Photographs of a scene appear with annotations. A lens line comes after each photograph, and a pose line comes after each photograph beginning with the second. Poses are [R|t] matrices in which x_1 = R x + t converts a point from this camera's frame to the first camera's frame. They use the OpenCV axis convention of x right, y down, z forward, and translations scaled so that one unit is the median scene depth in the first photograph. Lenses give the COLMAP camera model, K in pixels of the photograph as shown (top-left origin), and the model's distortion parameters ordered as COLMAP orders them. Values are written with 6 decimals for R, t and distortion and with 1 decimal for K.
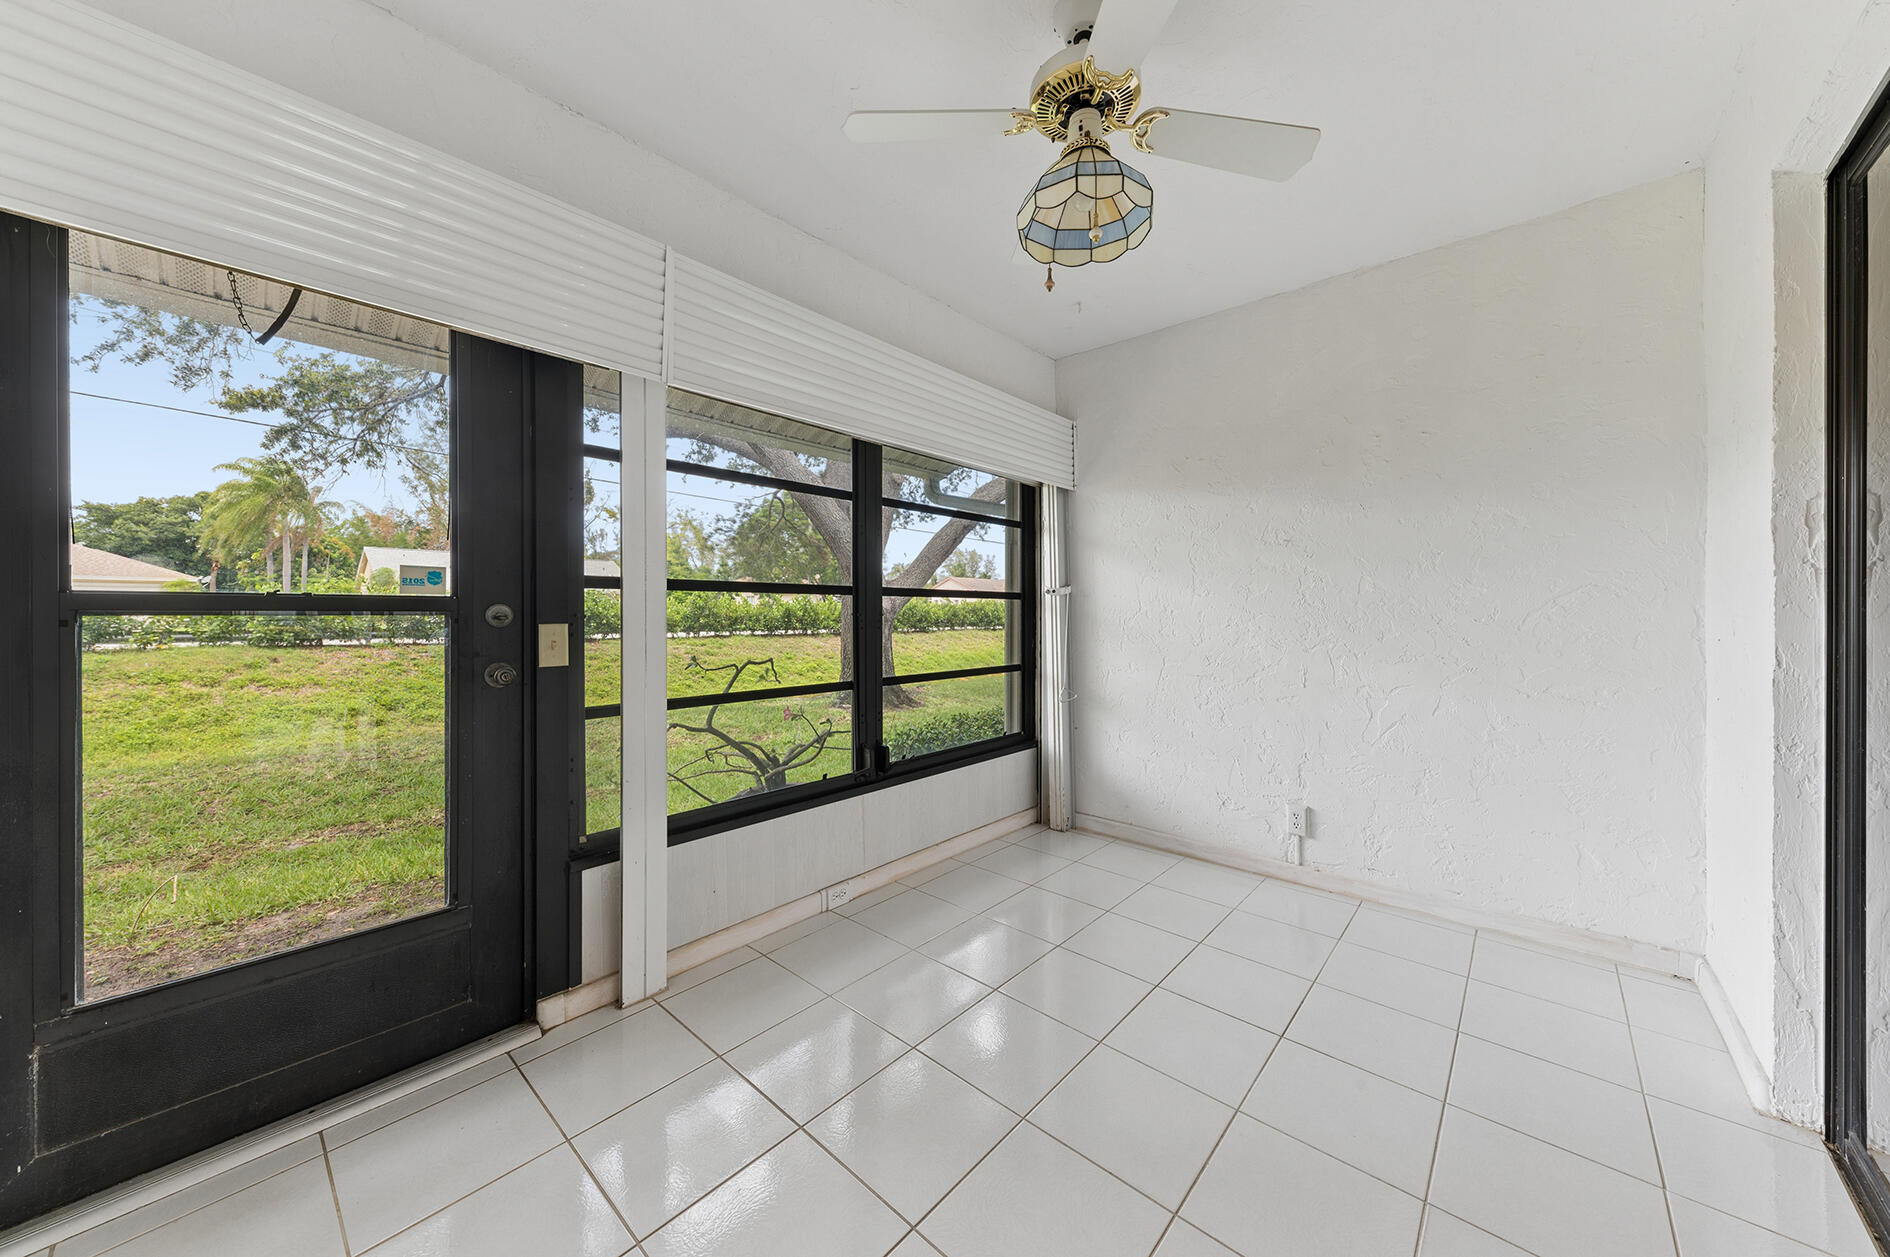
lens RADIAL K [[661.6, 0, 935.9], [0, 661.6, 616.3], [0, 0, 1]] dist [0.000963, -0.000001]
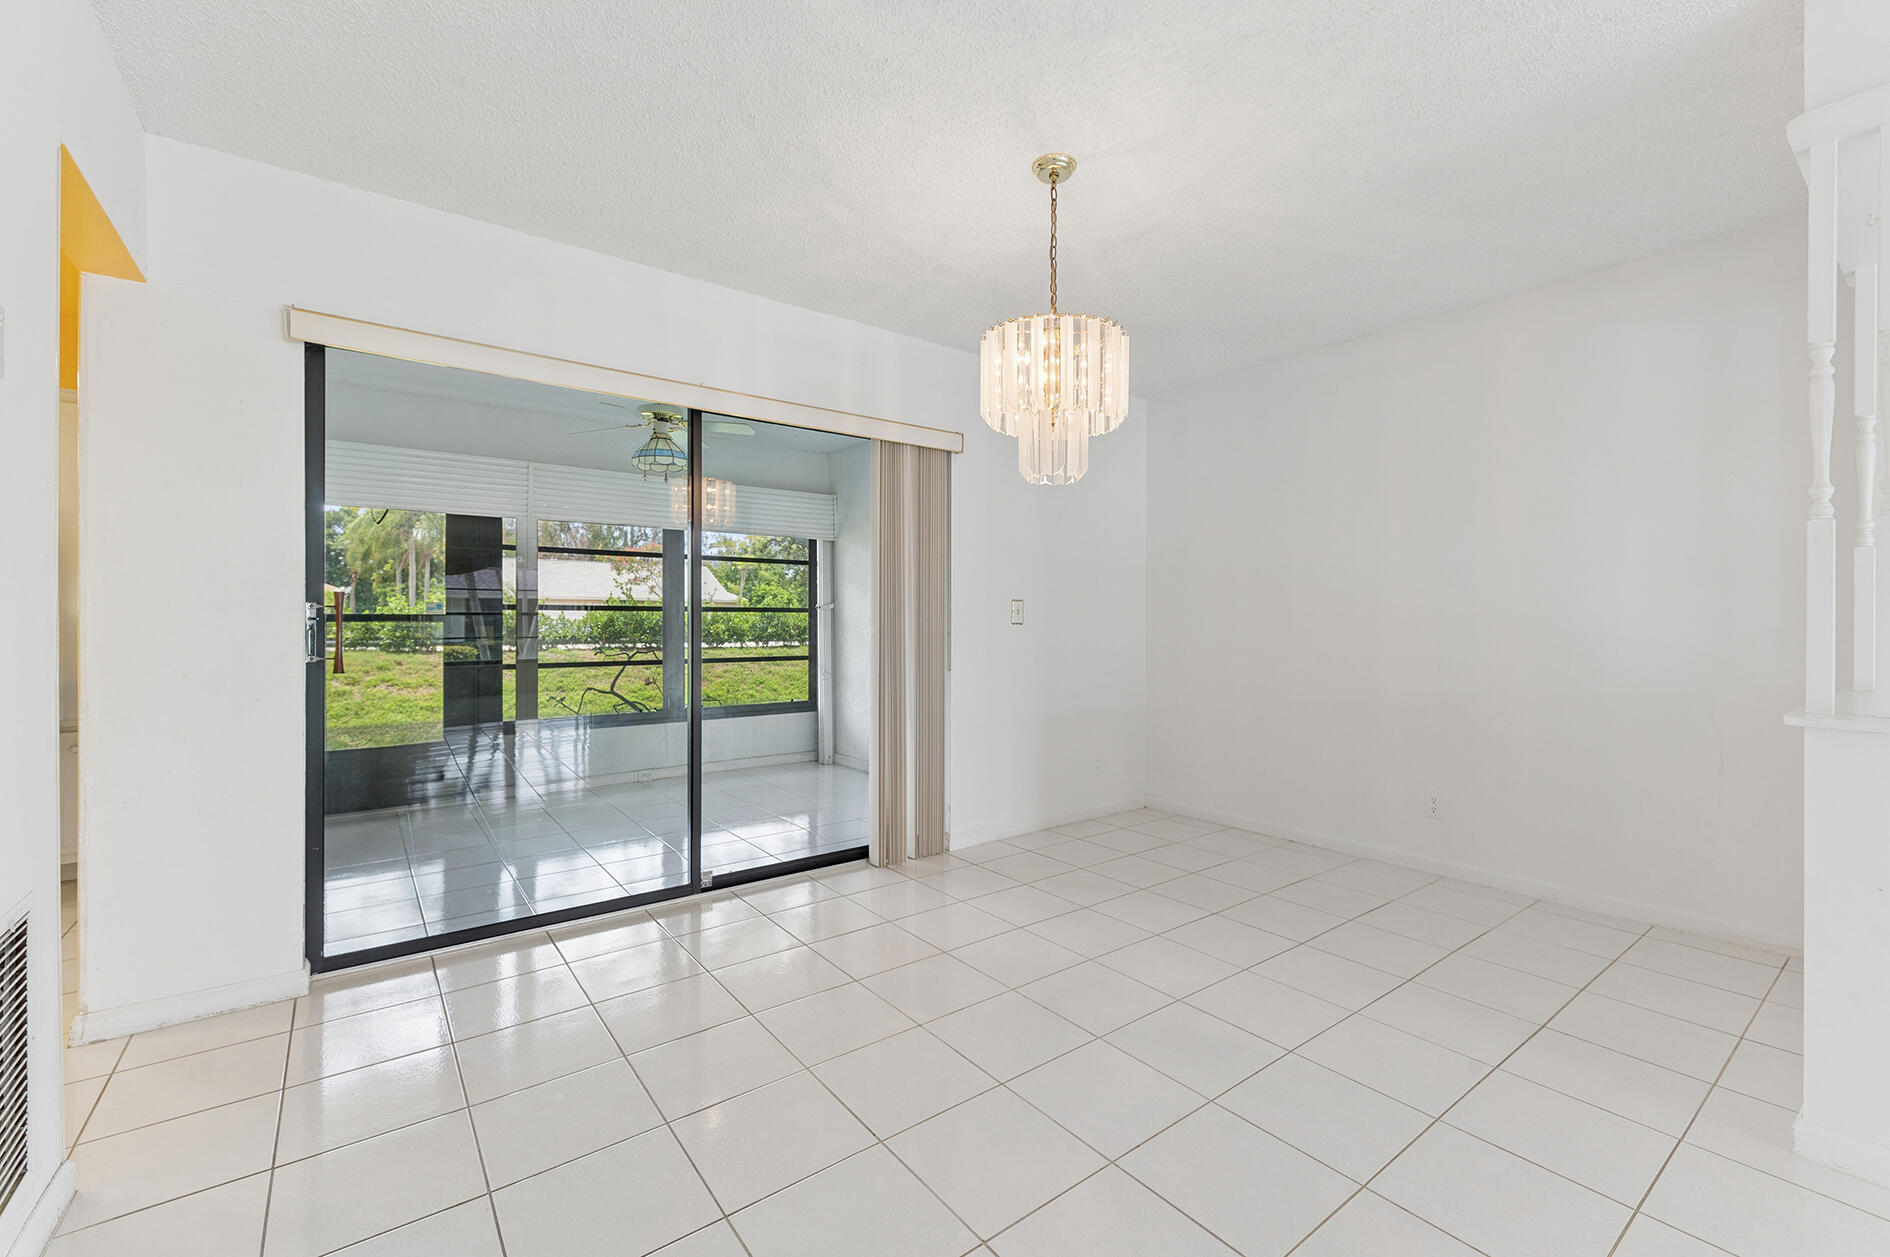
lens RADIAL K [[791.7, 0, 937.4], [0, 791.7, 624.0], [0, 0, 1]] dist [0.003608, 0.000128]
pose [[0.981484, 0.001733, -0.191537, 0.173686], [-0.002386, 0.999992, -0.003175, 0.000950], [0.191530, 0.003573, 0.981480, -0.164320]]
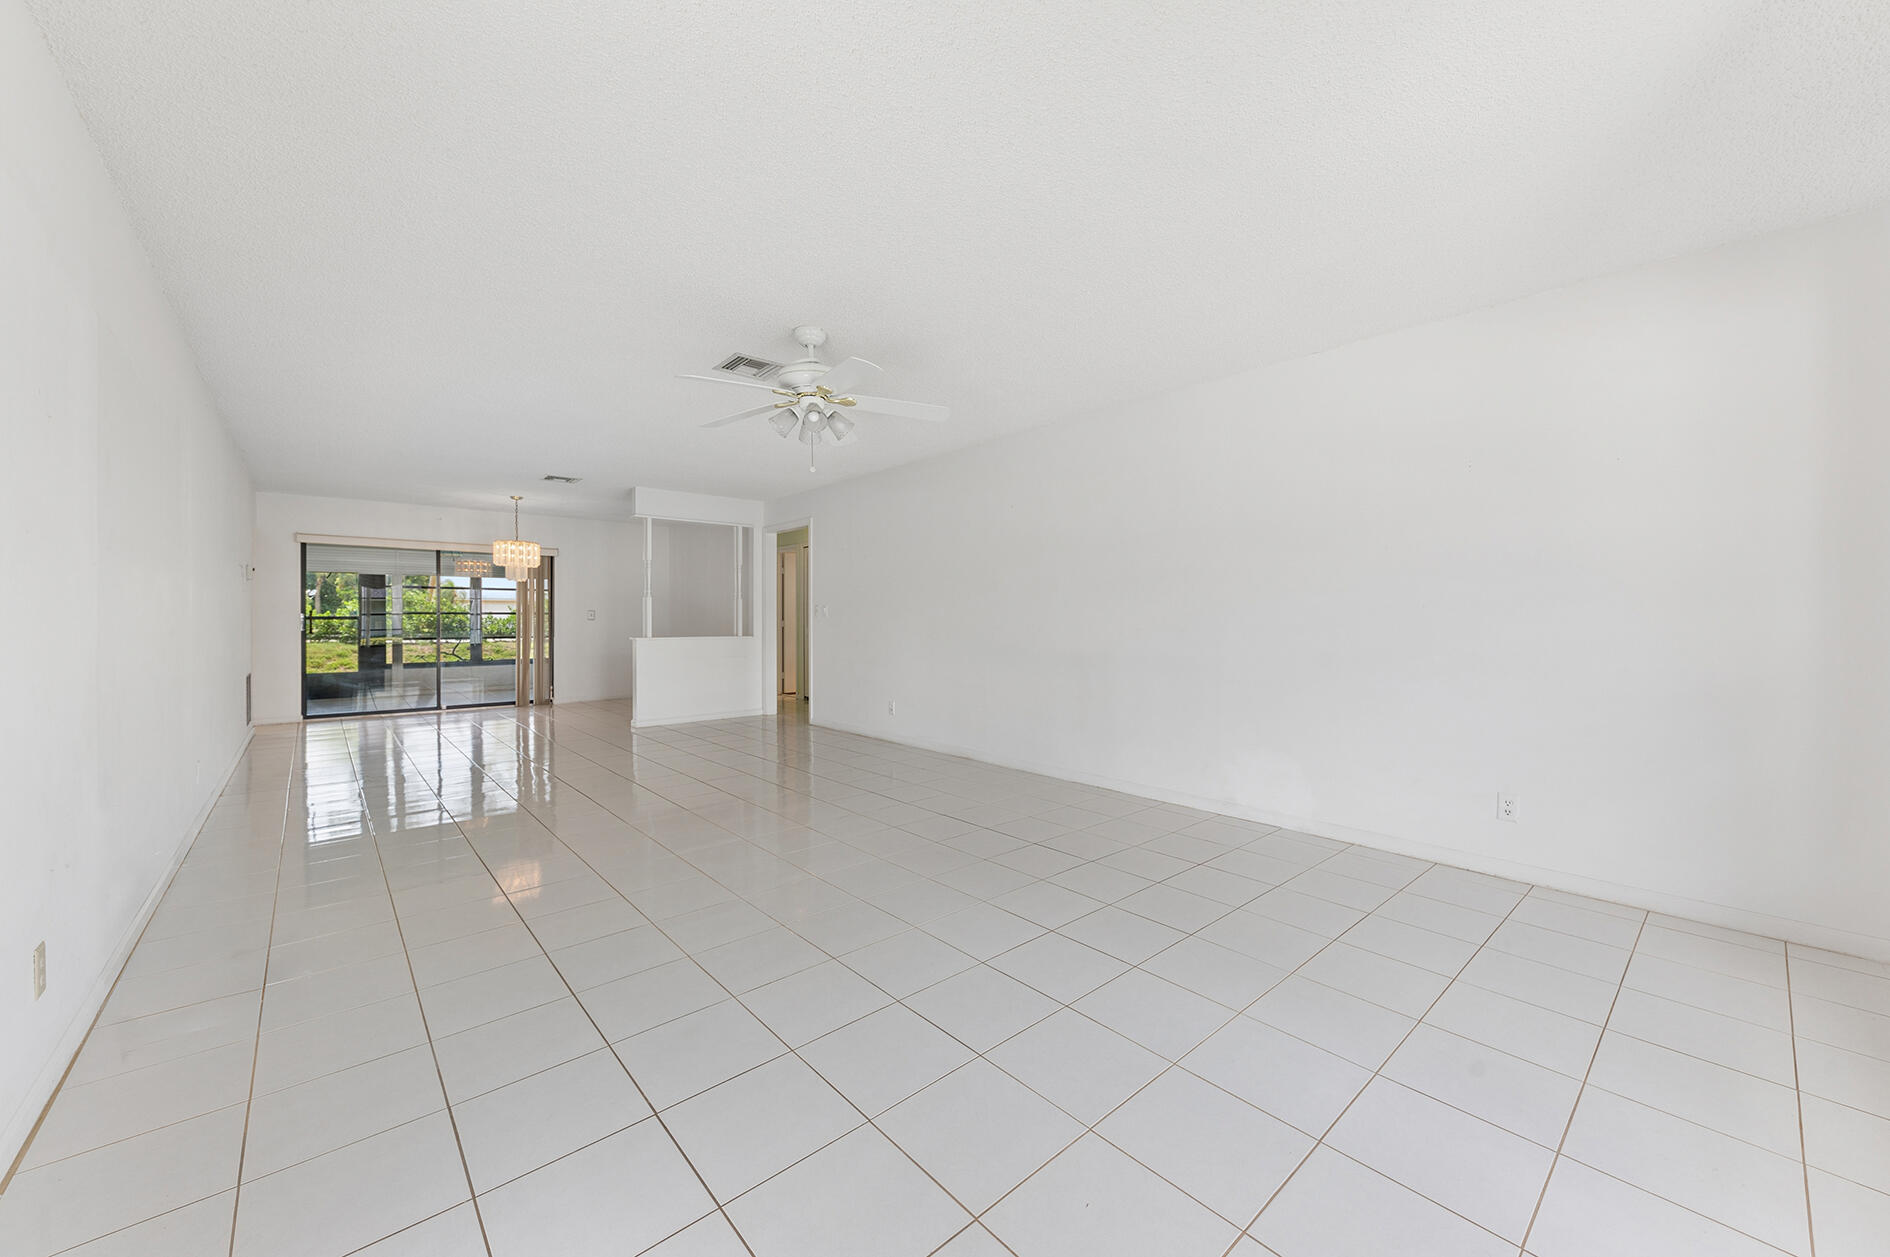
lens RADIAL K [[712.1, 0, 963.7], [0, 712.1, 627.6], [0, 0, 1]] dist [-0.001491, -0.000088]
pose [[0.995885, 0.003788, -0.090544, 0.543455], [-0.003646, 0.999992, 0.001737, 0.003614], [0.090549, -0.001400, 0.995891, -0.502046]]
